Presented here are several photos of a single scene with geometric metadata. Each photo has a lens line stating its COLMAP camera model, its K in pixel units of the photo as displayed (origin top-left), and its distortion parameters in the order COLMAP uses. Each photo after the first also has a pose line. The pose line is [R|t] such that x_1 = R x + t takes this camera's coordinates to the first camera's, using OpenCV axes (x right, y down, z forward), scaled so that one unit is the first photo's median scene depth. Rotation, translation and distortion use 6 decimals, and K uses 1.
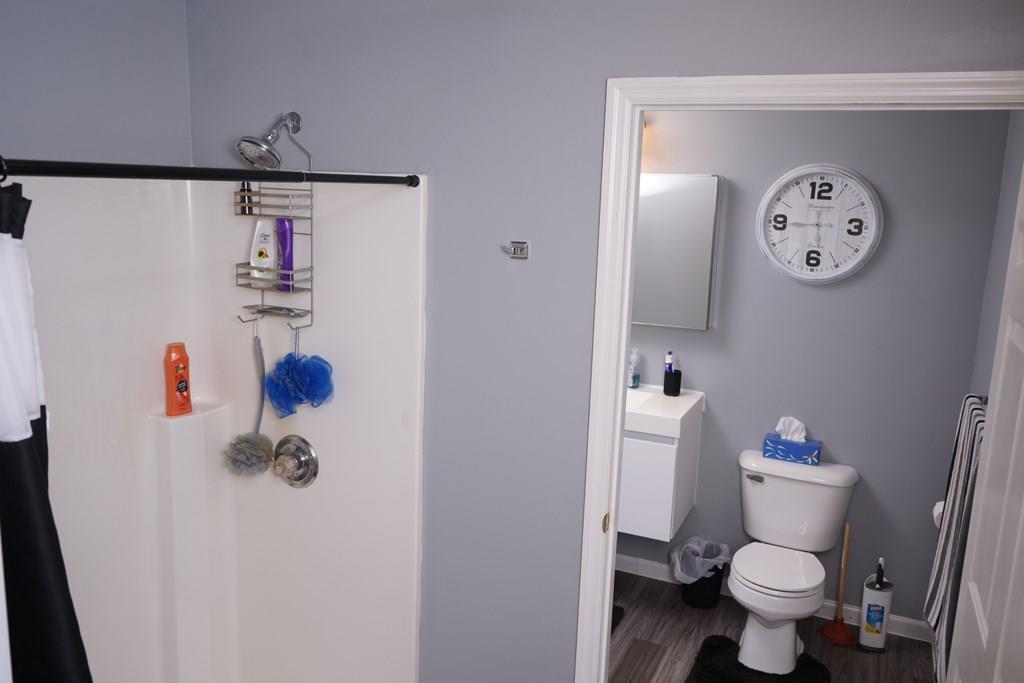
lens RADIAL K [[816.7, 0, 515.4], [0, 816.7, 341.0], [0, 0, 1]] dist [-0.005992, -0.003718]
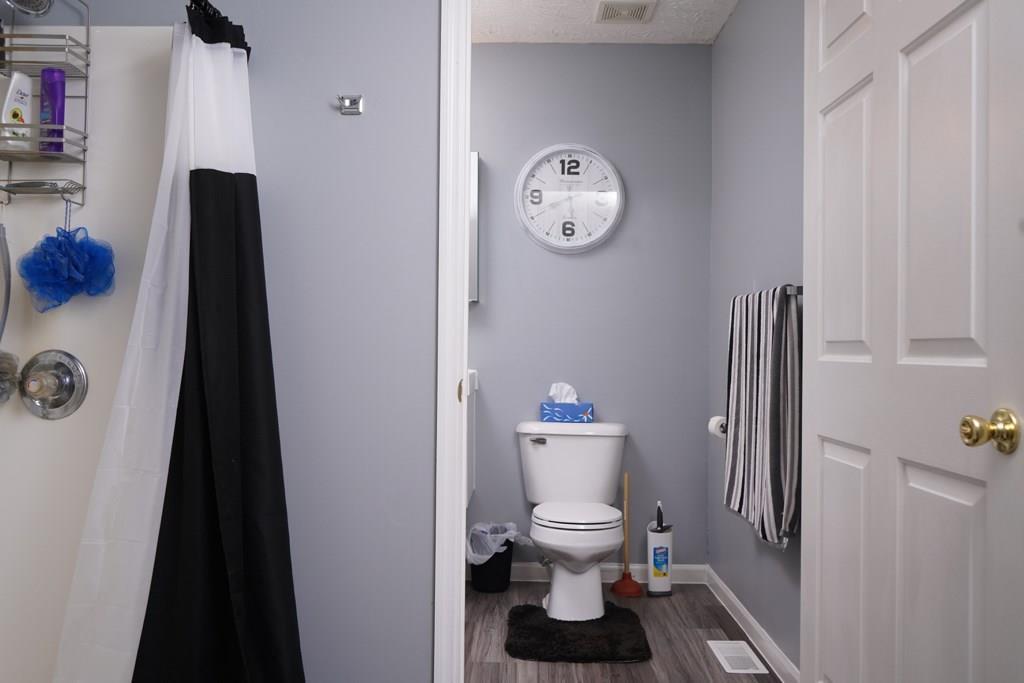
lens RADIAL K [[816.7, 0, 514.1], [0, 816.7, 343.0], [0, 0, 1]] dist [-0.005992, -0.003718]
pose [[0.916394, -0.022398, 0.399651, -0.136565], [0.096066, 0.981559, -0.165269, 0.220693], [-0.388579, 0.189845, 0.901646, 0.085533]]
